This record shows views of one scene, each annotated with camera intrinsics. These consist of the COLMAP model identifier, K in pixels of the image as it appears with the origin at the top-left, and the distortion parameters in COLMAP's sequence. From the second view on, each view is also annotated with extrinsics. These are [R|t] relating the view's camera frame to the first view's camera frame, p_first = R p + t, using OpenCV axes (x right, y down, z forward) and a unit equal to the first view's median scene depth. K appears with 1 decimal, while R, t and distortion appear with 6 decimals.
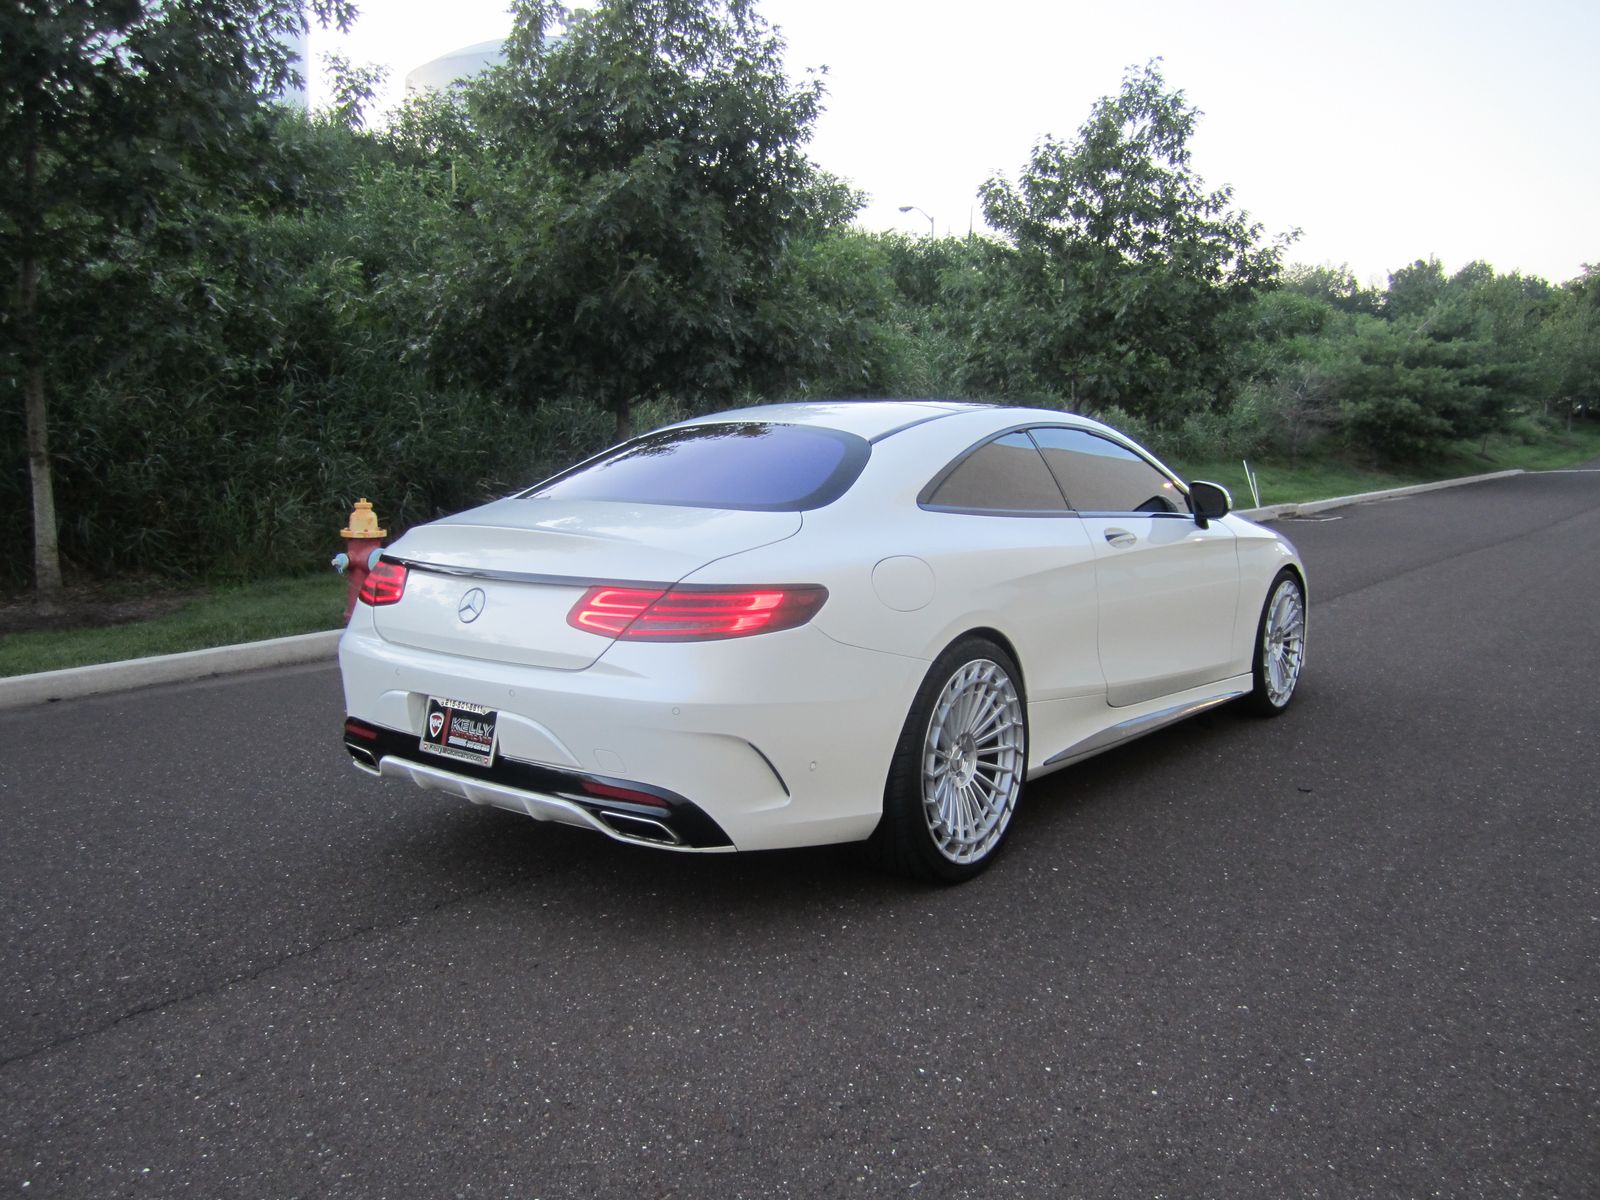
lens RADIAL K [[1332.4, 0, 801.4], [0, 1332.4, 607.6], [0, 0, 1]] dist [-0.045030, 0.005729]
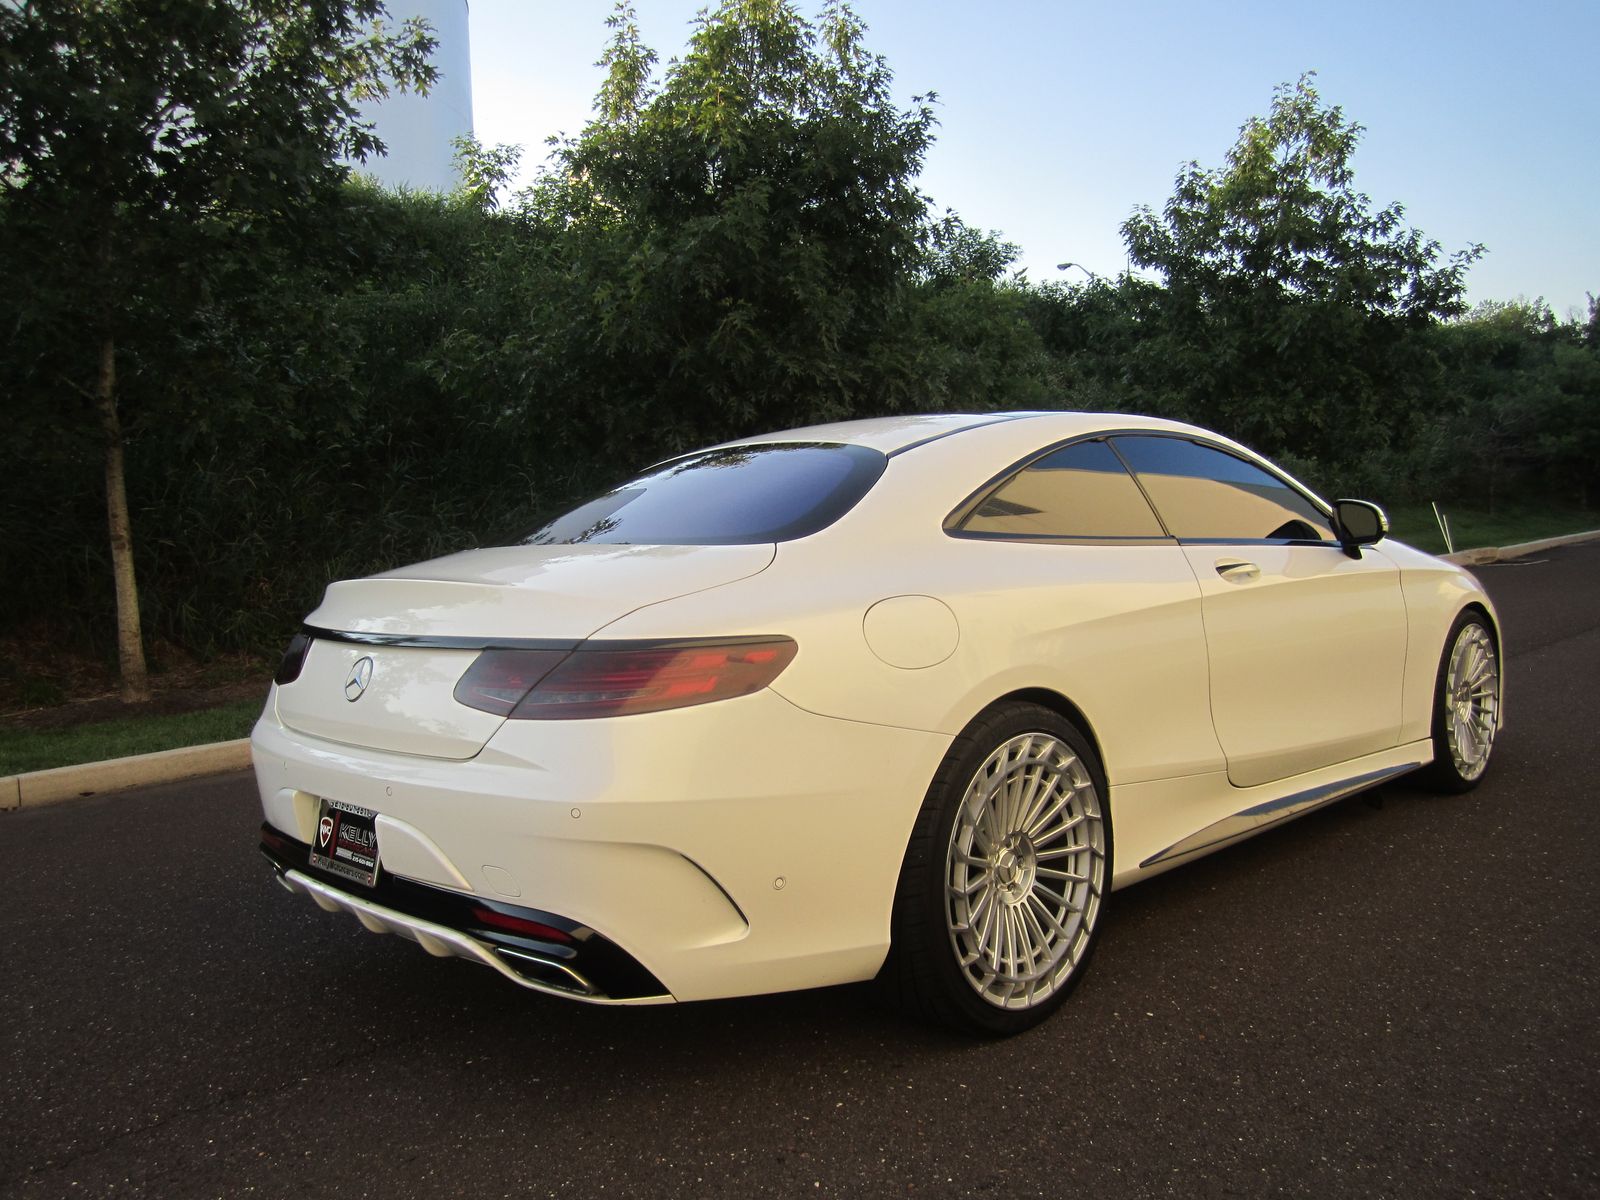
lens RADIAL K [[1333.3, 0, 800.6], [0, 1333.3, 601.2], [0, 0, 1]] dist [-0.051136, 0.007843]
pose [[0.990551, -0.034738, -0.132670, 0.039275], [0.026997, 0.997851, -0.059708, 0.002225], [0.134459, 0.055562, 0.989360, 0.087127]]
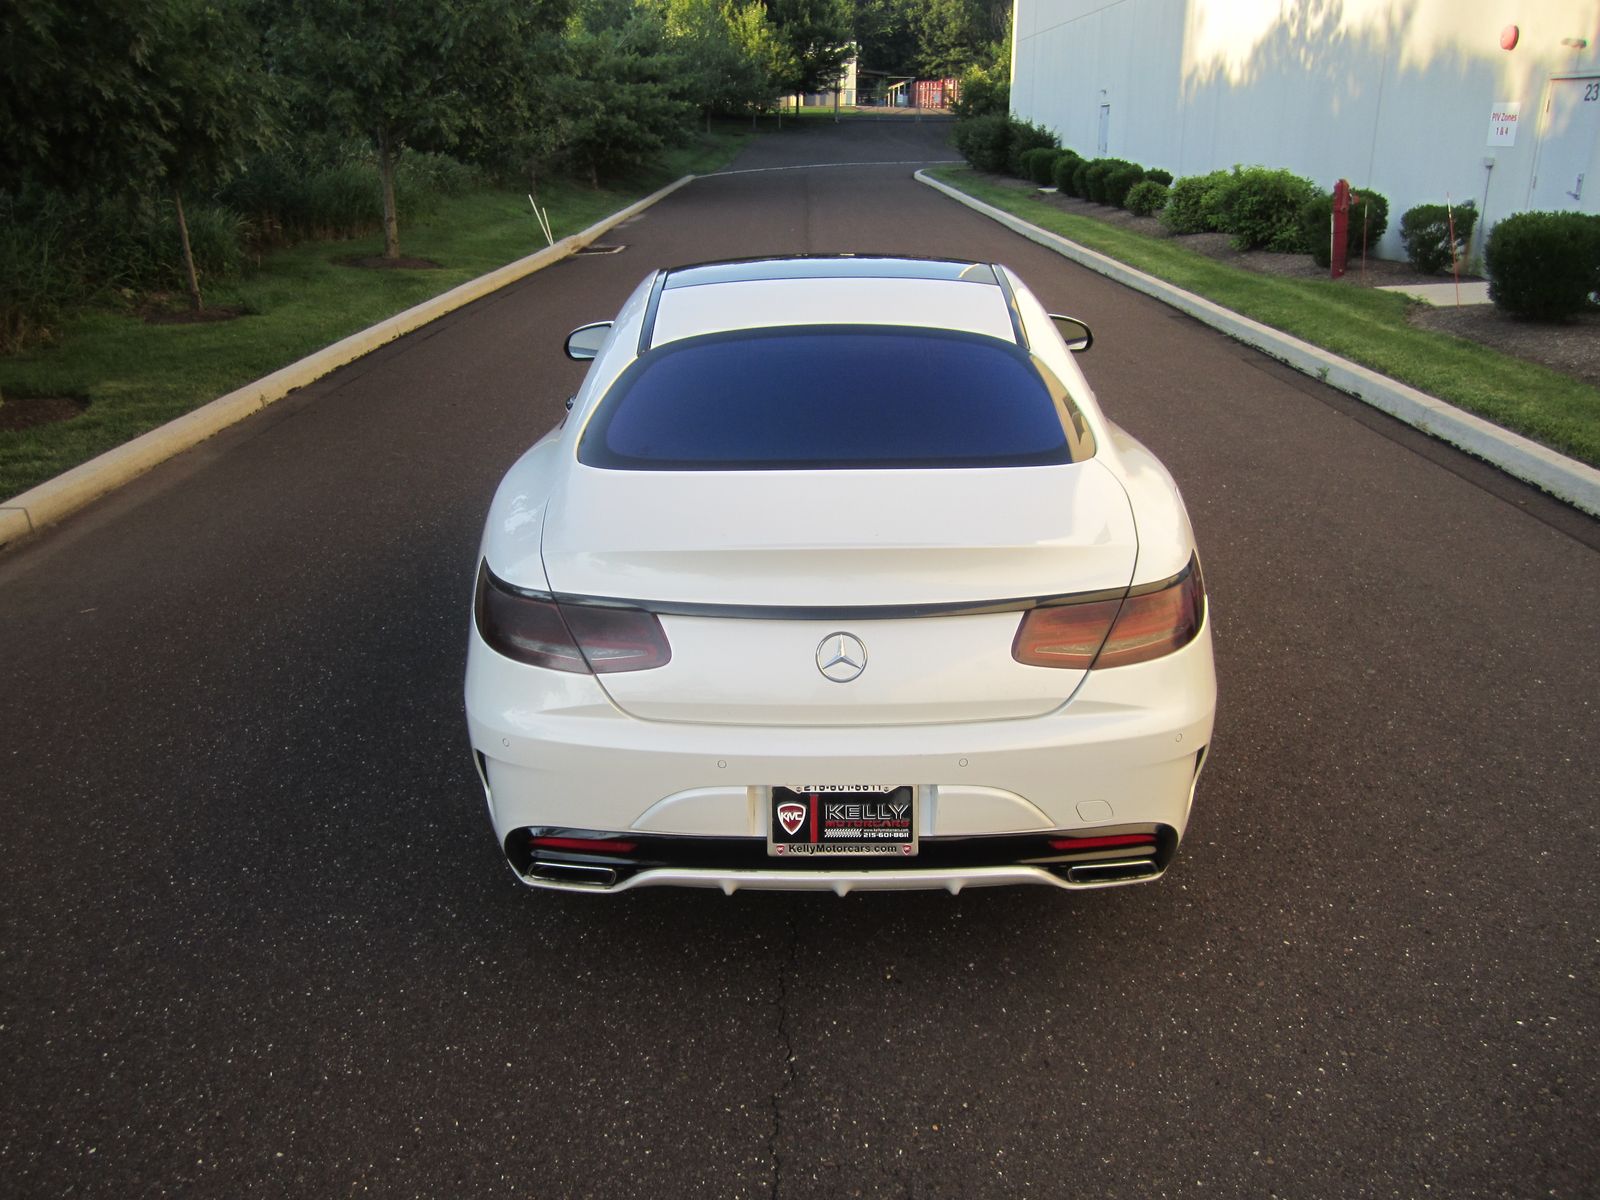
lens RADIAL K [[1331.4, 0, 799.0], [0, 1331.4, 598.4], [0, 0, 1]] dist [-0.067720, 0.048745]
pose [[0.806843, -0.218278, 0.548961, -0.225916], [0.100980, 0.966519, 0.235891, -0.071488], [-0.582071, -0.134893, 0.801871, 0.143224]]
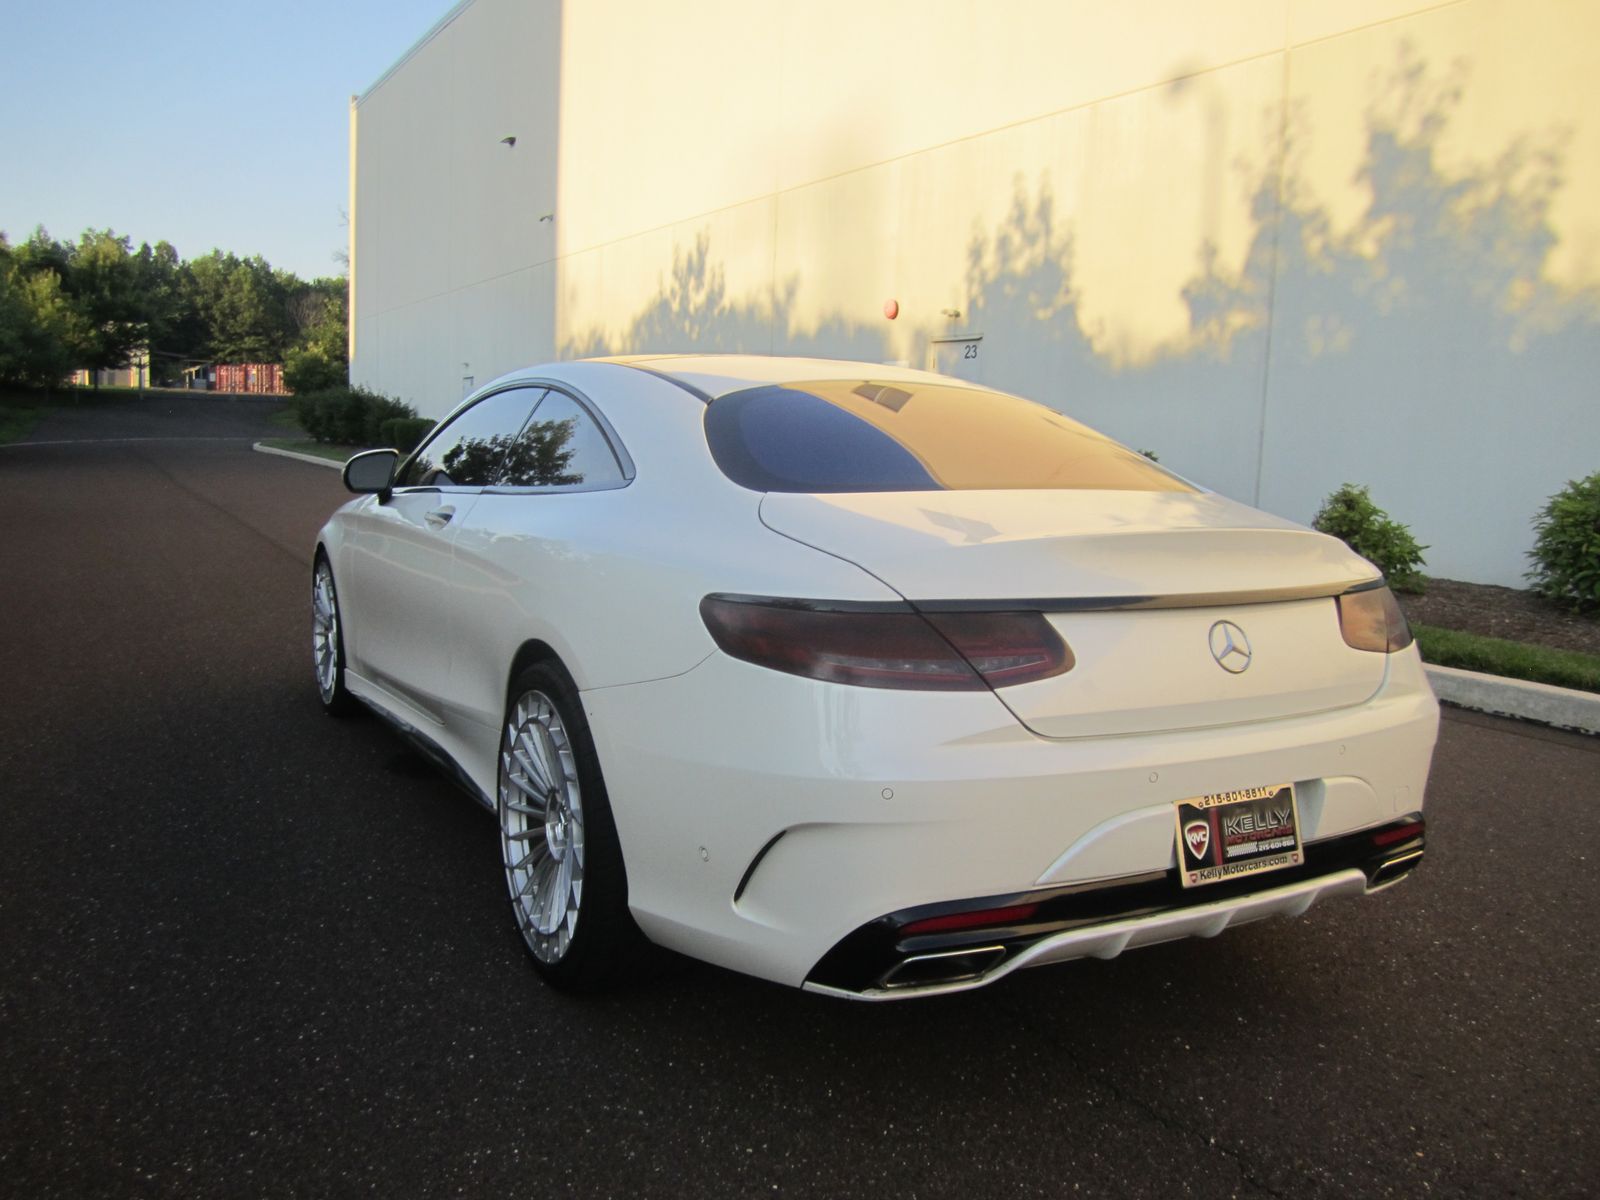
lens RADIAL K [[1327.2, 0, 792.3], [0, 1327.2, 600.8], [0, 0, 1]] dist [-0.063243, 0.027845]
pose [[0.420337, -0.121645, 0.899177, -0.317495], [0.107133, 0.990695, 0.083944, -0.035270], [-0.901021, 0.061047, 0.429458, 0.308777]]
